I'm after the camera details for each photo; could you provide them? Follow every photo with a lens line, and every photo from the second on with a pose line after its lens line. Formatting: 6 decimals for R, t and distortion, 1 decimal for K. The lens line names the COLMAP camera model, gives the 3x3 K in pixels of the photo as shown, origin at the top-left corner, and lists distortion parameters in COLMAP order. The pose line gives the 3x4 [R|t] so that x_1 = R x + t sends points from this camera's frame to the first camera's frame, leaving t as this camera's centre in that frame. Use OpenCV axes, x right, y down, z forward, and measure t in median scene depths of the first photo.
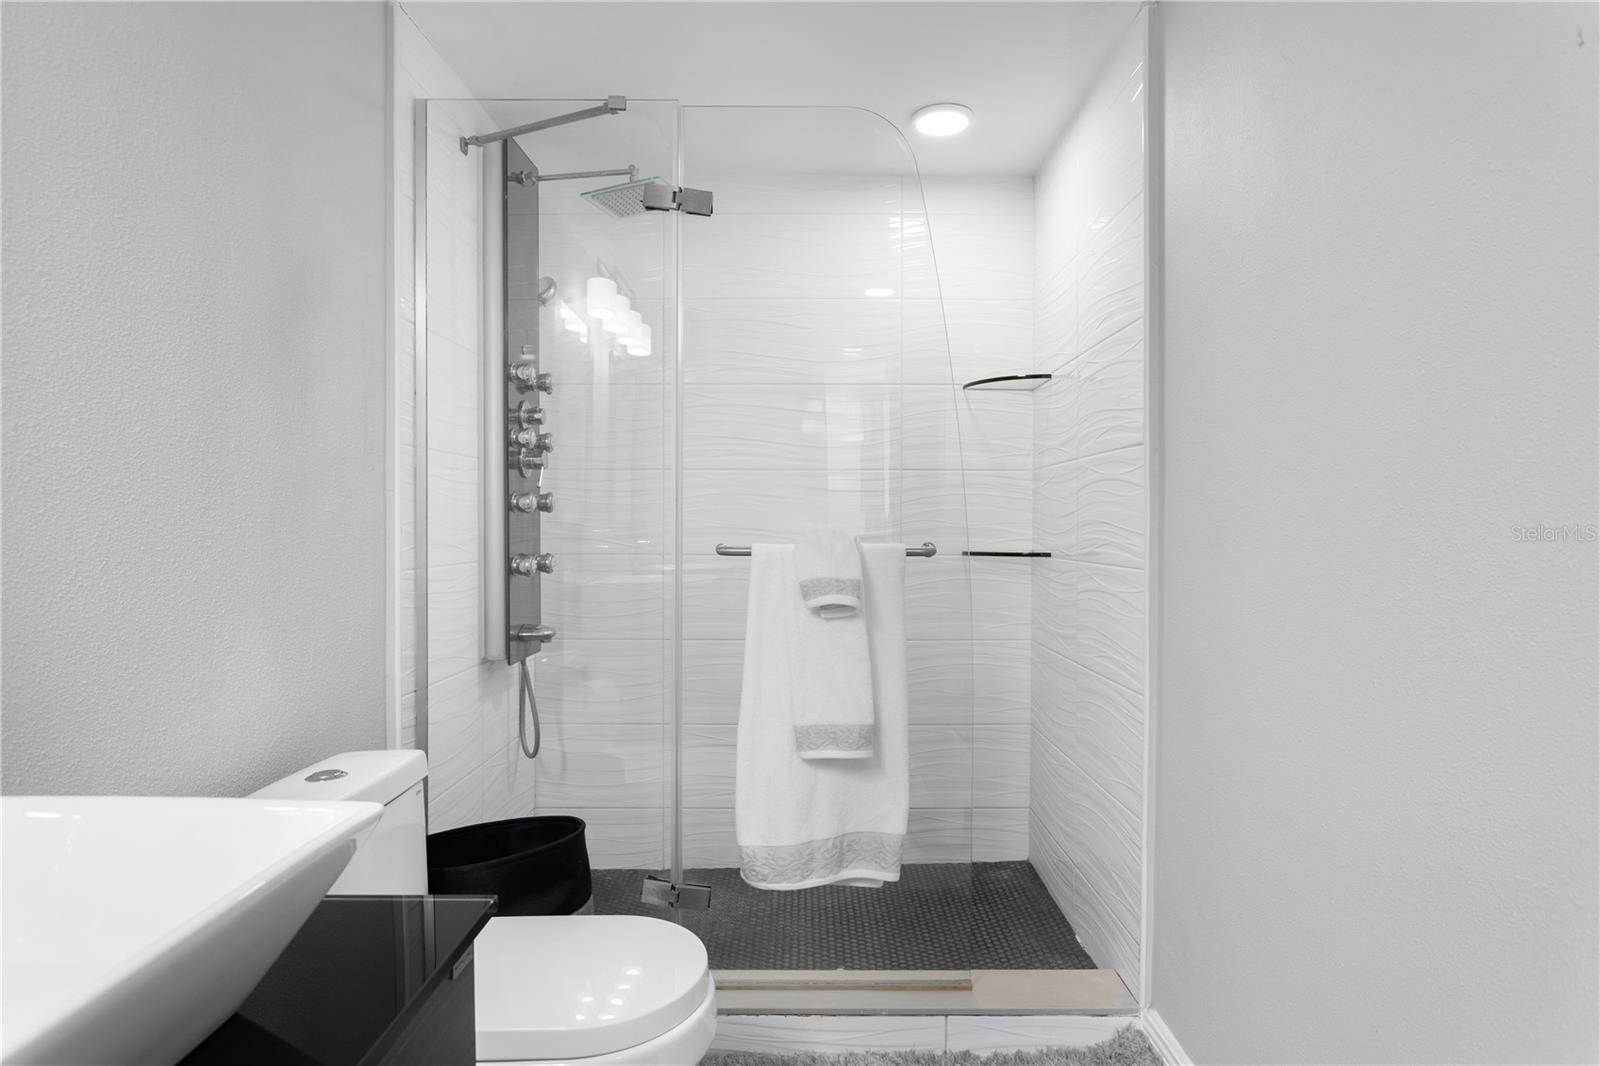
lens RADIAL K [[869.4, 0, 805.0], [0, 869.4, 530.5], [0, 0, 1]] dist [-0.014195, 0.000649]
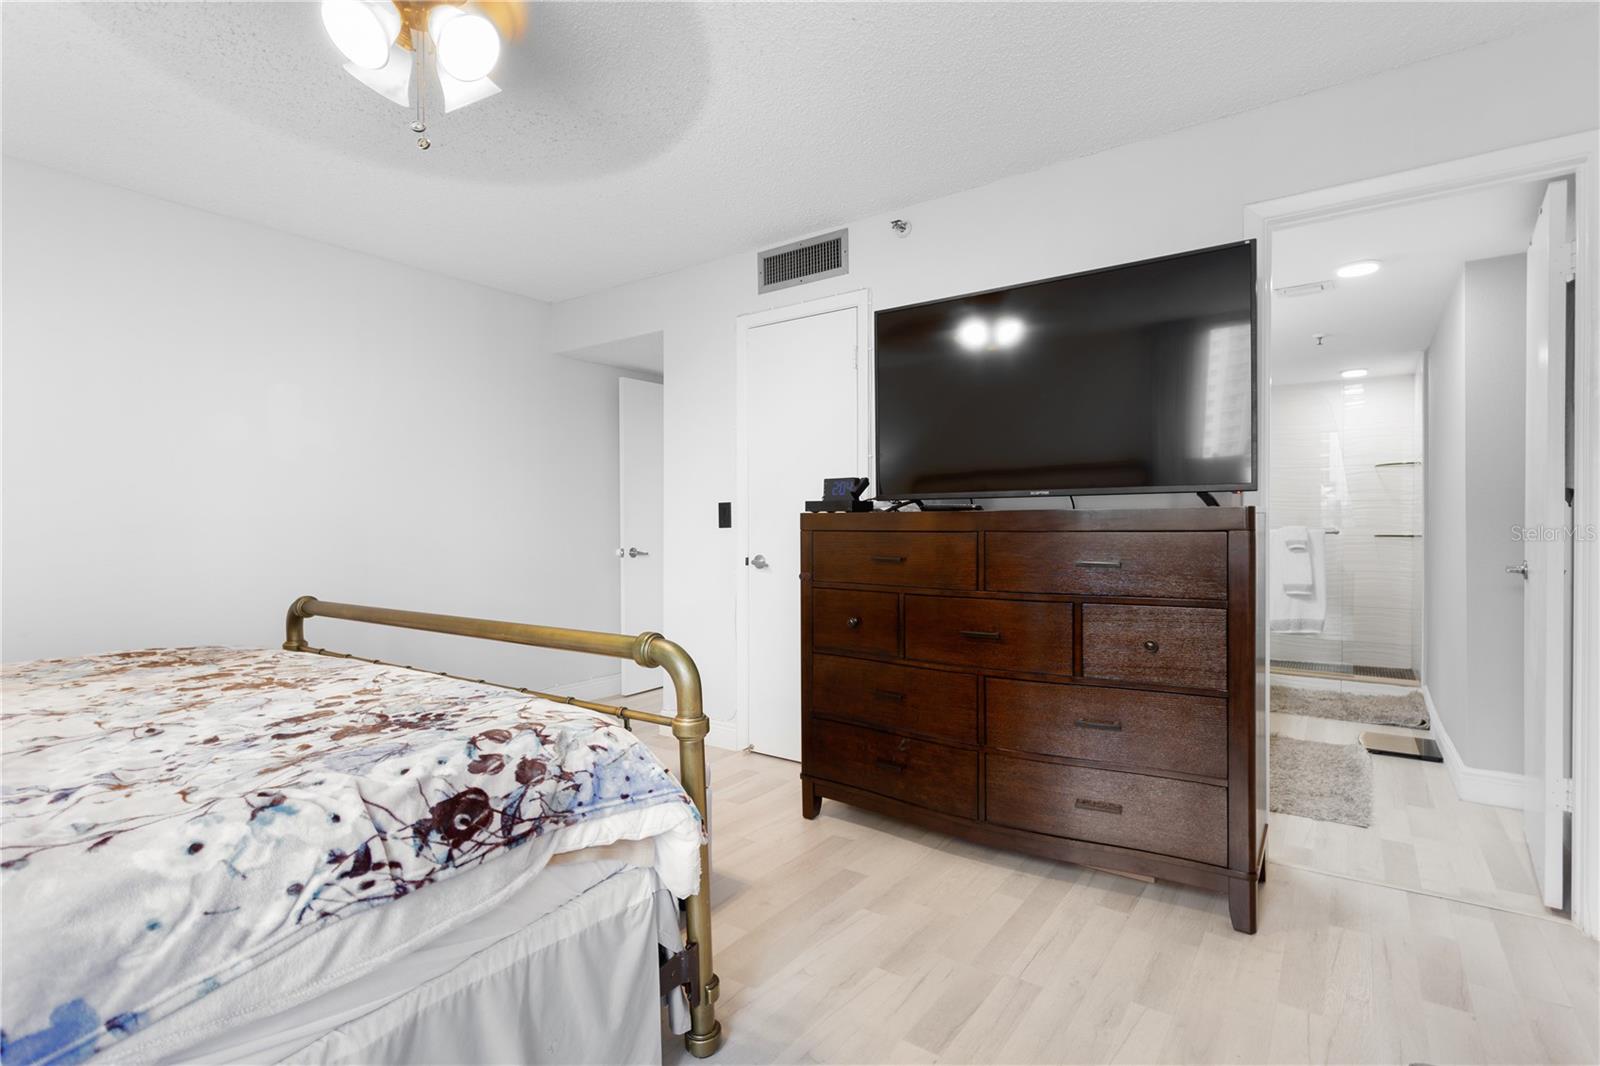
lens RADIAL K [[784.2, 0, 784.5], [0, 784.2, 529.8], [0, 0, 1]] dist [-0.001985, 0.000172]
pose [[0.802680, 0.000945, -0.596409, 0.192386], [-0.002140, 0.999997, -0.001295, 0.018778], [0.596406, 0.002316, 0.802679, -2.020065]]
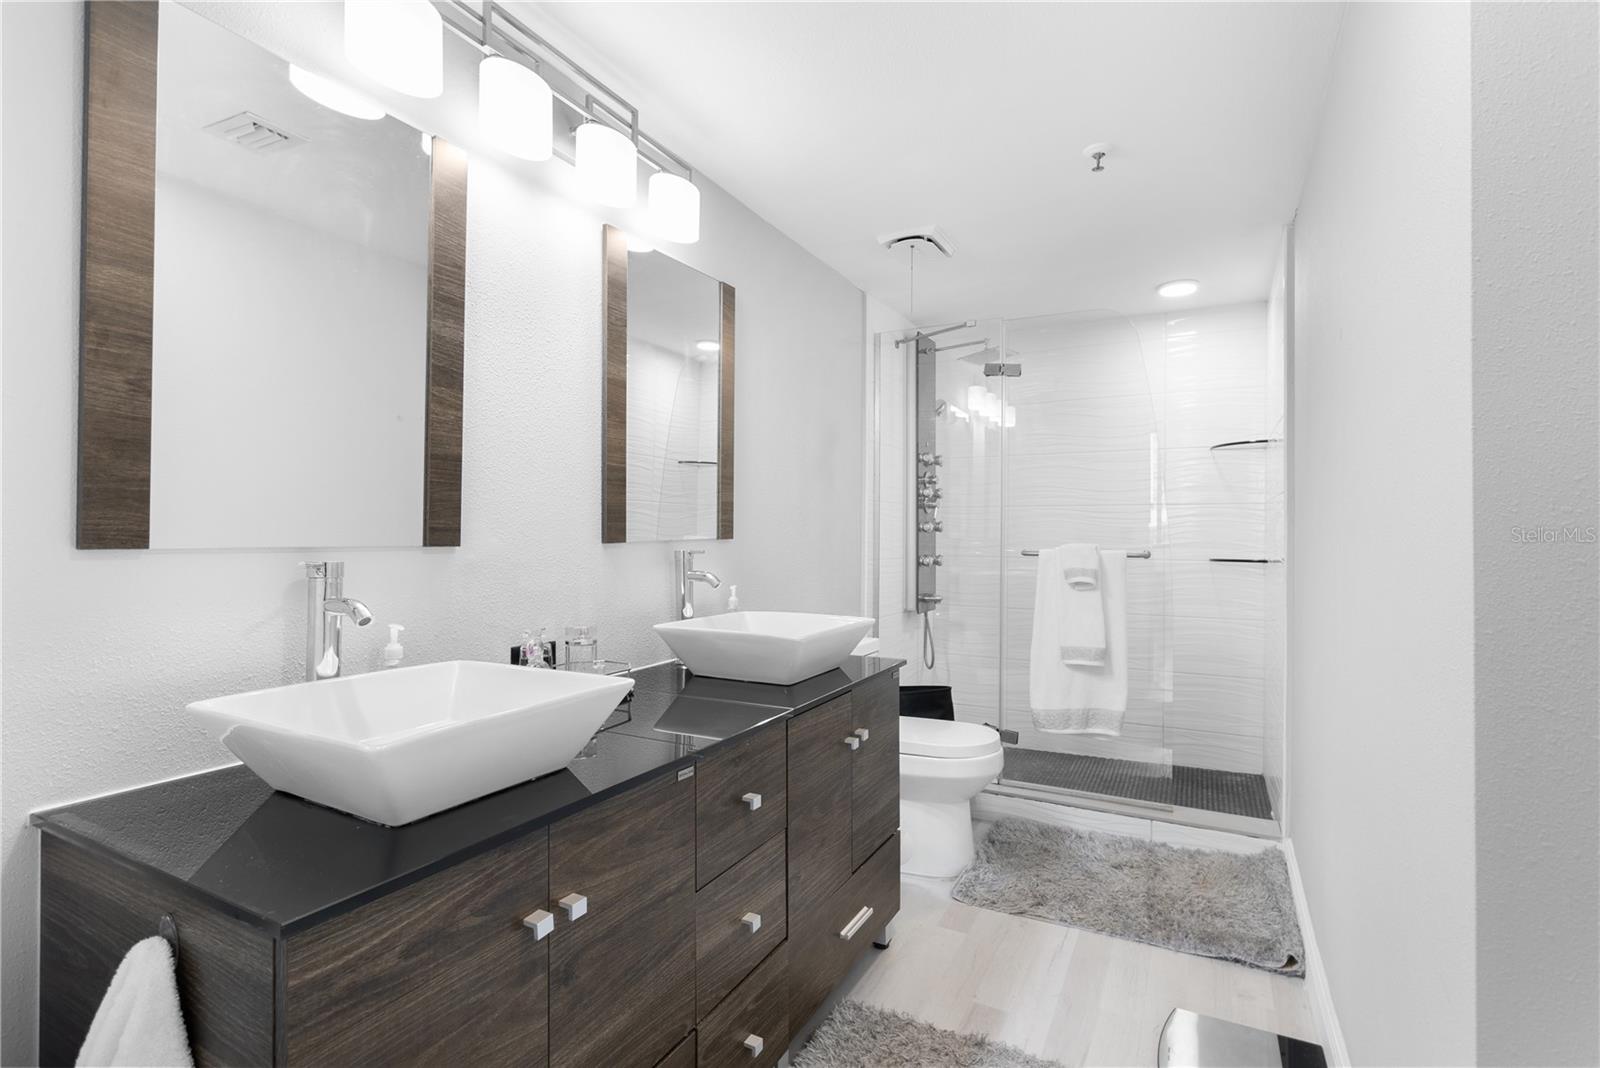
lens RADIAL K [[784.2, 0, 801.4], [0, 784.2, 535.3], [0, 0, 1]] dist [-0.001985, 0.000172]
pose [[0.882316, 0.003629, -0.470643, 0.229319], [-0.009729, 0.999897, -0.010529, 0.005890], [0.470557, 0.013869, 0.882261, -0.603421]]
